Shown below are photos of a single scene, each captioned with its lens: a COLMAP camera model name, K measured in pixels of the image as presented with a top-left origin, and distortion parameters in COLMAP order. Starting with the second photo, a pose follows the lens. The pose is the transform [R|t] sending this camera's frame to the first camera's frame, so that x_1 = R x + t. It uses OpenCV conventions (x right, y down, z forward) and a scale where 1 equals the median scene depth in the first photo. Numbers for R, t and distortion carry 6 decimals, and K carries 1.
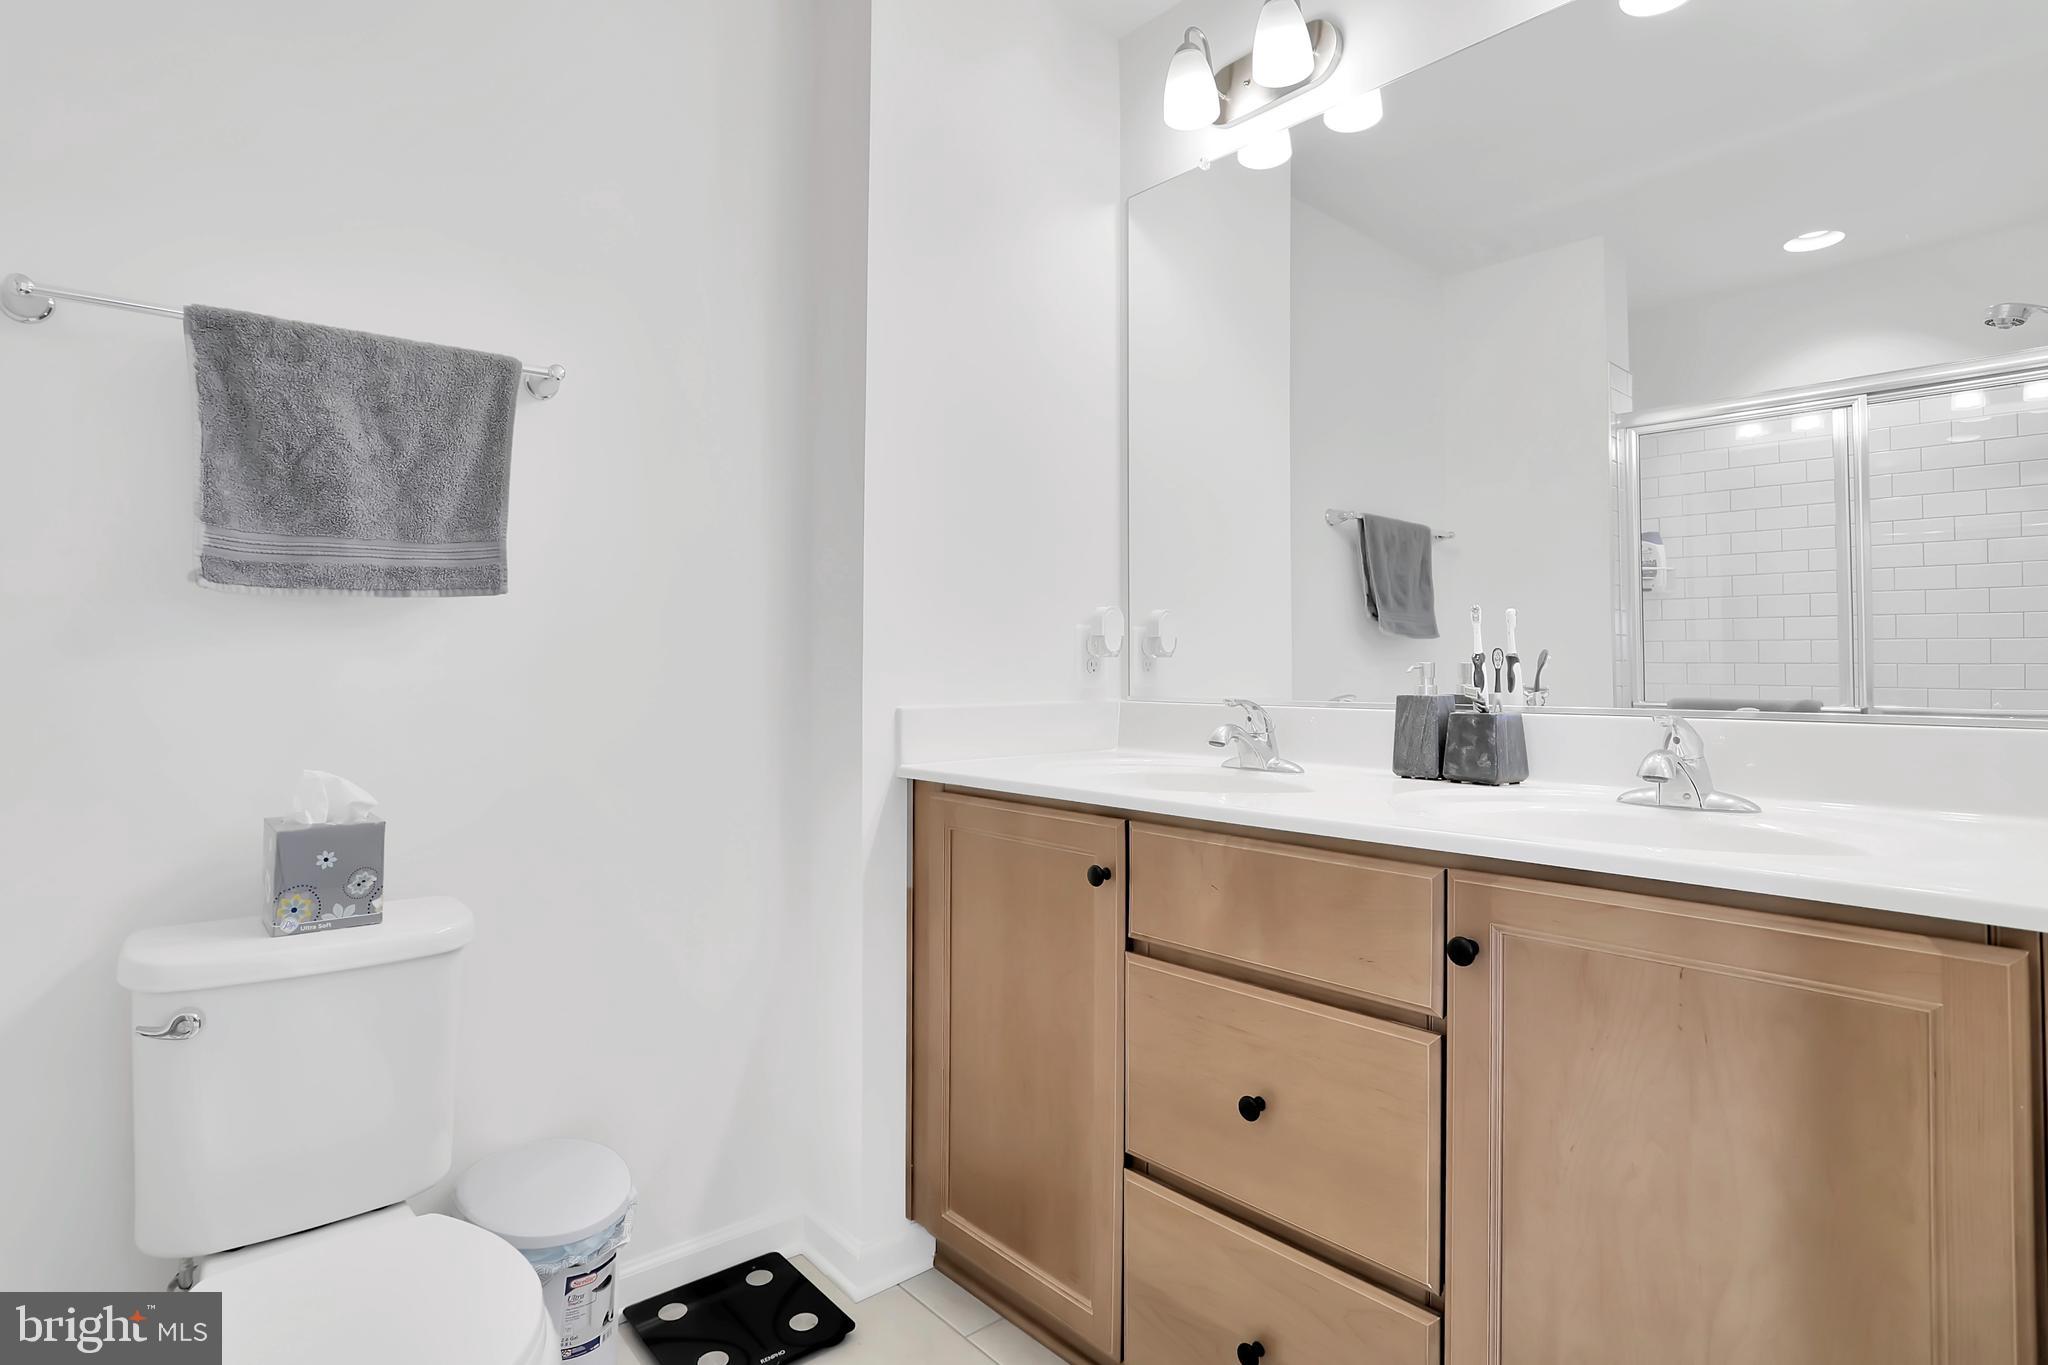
lens RADIAL K [[1064.6, 0, 1033.6], [0, 1064.6, 684.8], [0, 0, 1]] dist [-0.001730, 0.000984]
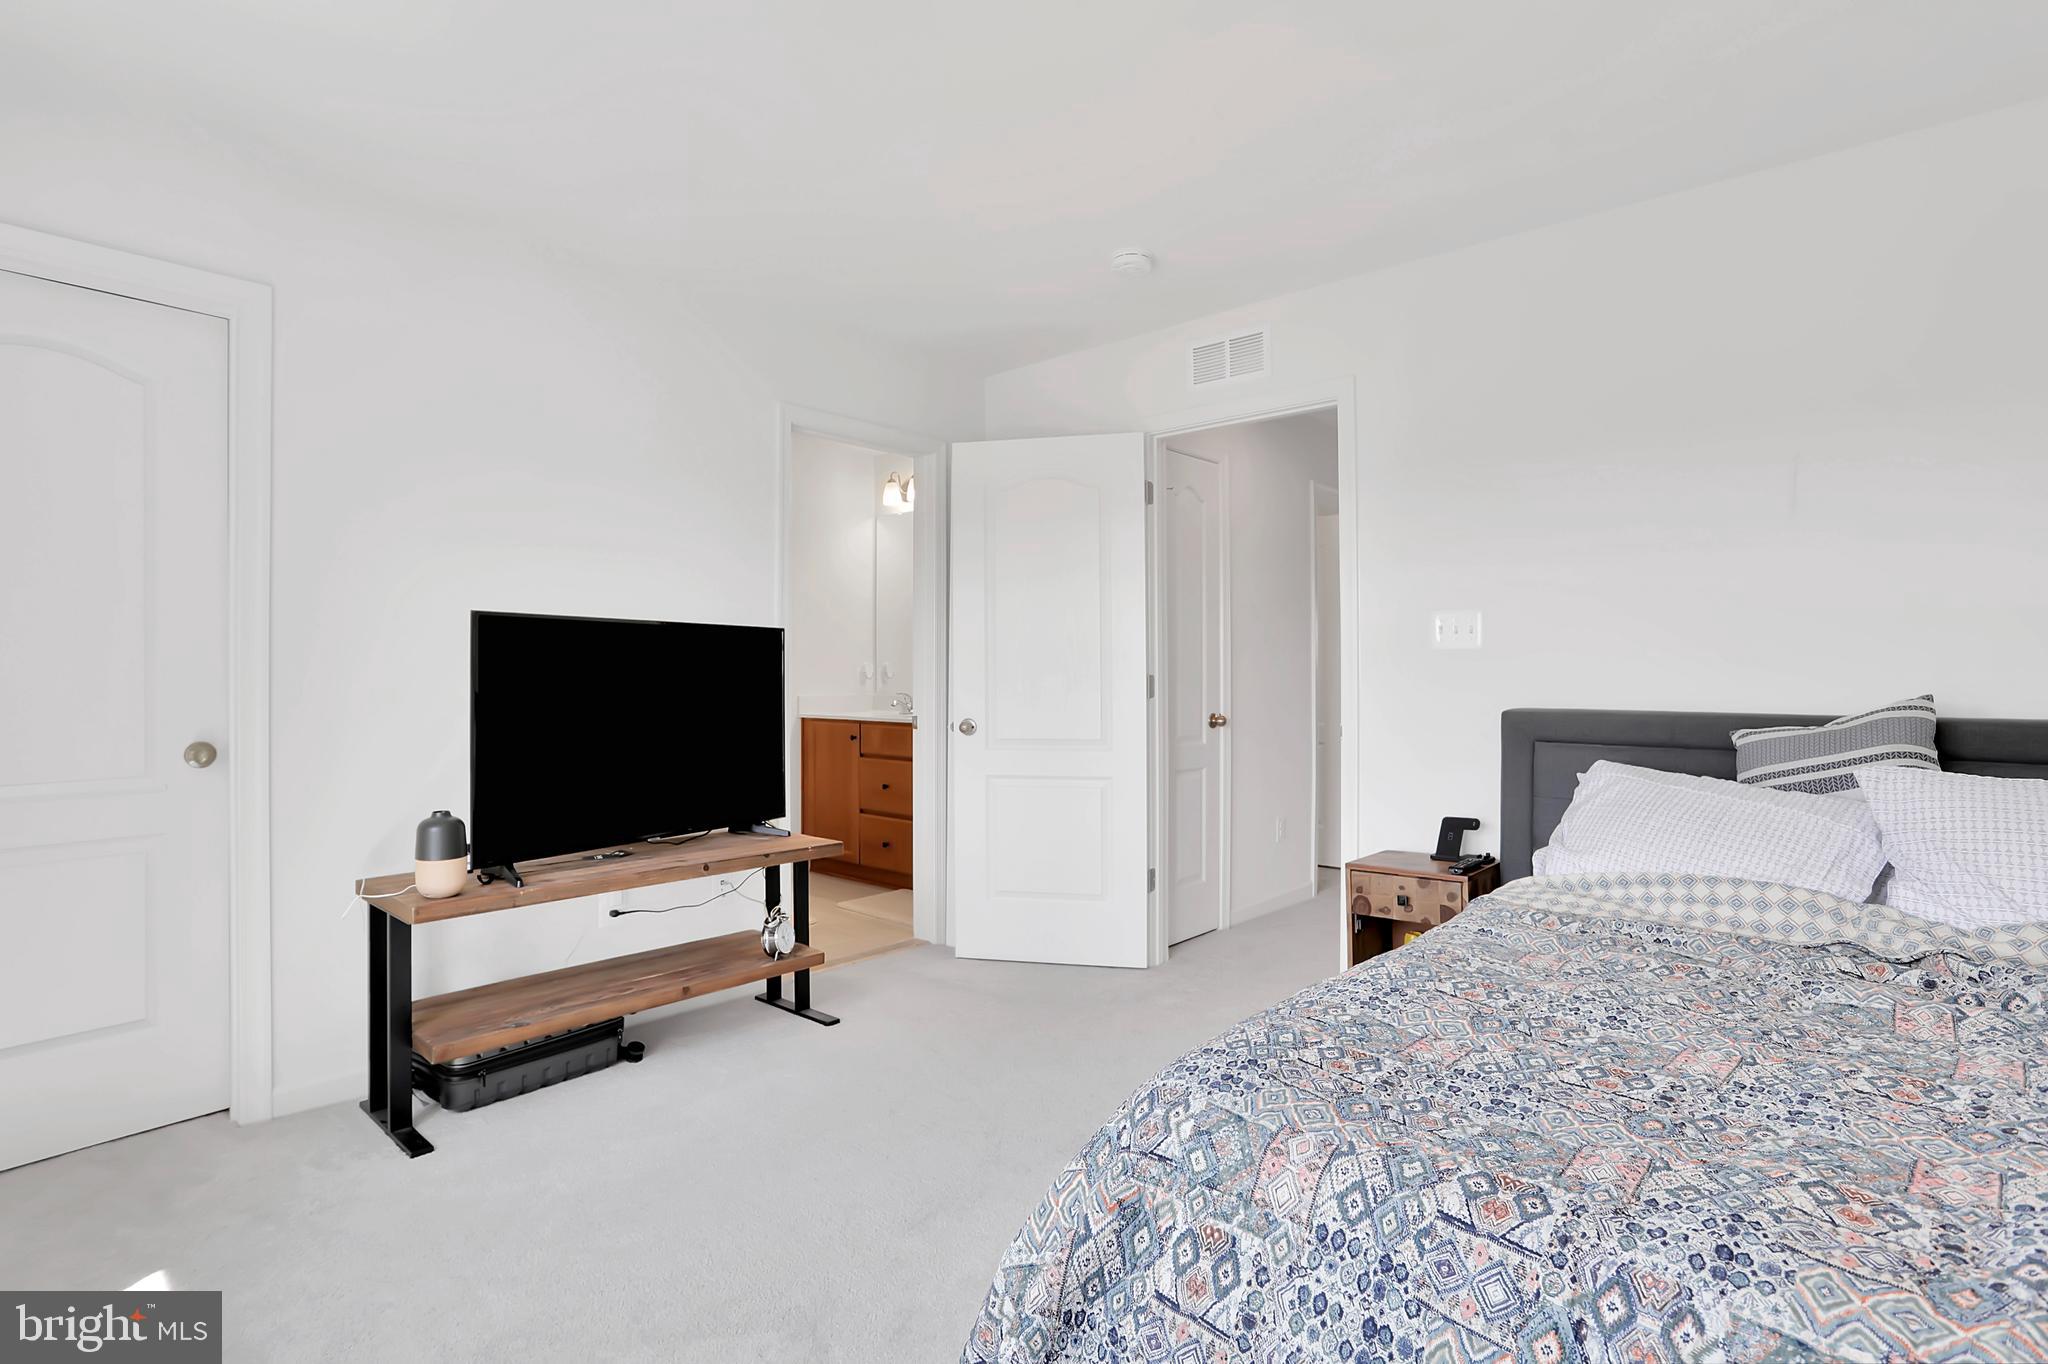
lens RADIAL K [[983.8, 0, 1024.0], [0, 983.8, 682.0], [0, 0, 1]] dist [-0.000830, 0.025553]
pose [[0.991386, -0.004896, 0.130878, 0.163233], [0.004999, 0.999987, -0.000459, -0.016152], [-0.130874, 0.001110, 0.991398, -2.057118]]
